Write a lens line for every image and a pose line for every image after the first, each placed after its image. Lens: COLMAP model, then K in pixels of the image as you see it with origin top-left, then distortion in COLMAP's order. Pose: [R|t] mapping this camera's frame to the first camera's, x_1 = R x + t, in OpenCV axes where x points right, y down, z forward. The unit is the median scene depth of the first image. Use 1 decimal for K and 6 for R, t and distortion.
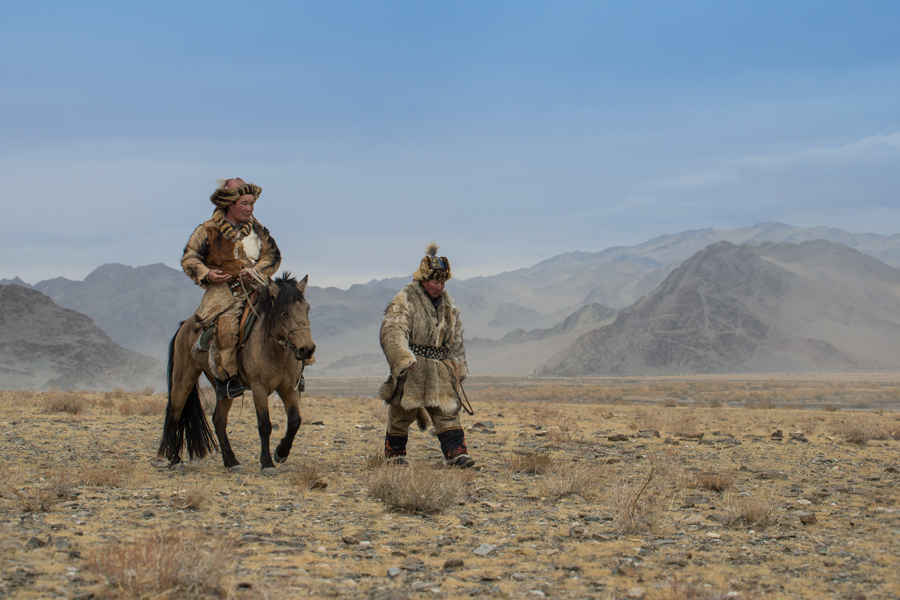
lens RADIAL K [[2467.8, 0, 449.7], [0, 2467.8, 300.2], [0, 0, 1]] dist [0.250520, 0.000000]
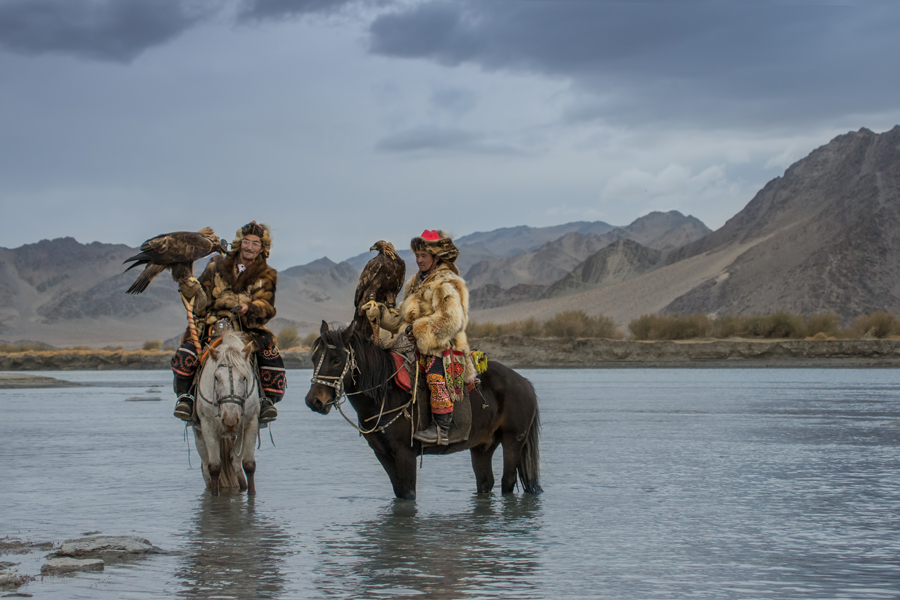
lens RADIAL K [[2467.8, 0, 451.1], [0, 2467.8, 300.8], [0, 0, 1]] dist [0.250520, 0.000000]
pose [[0.996639, 0.007778, 0.081551, -0.016917], [-0.007740, 0.999970, -0.000773, 0.009767], [-0.081554, 0.000139, 0.996669, 0.262292]]
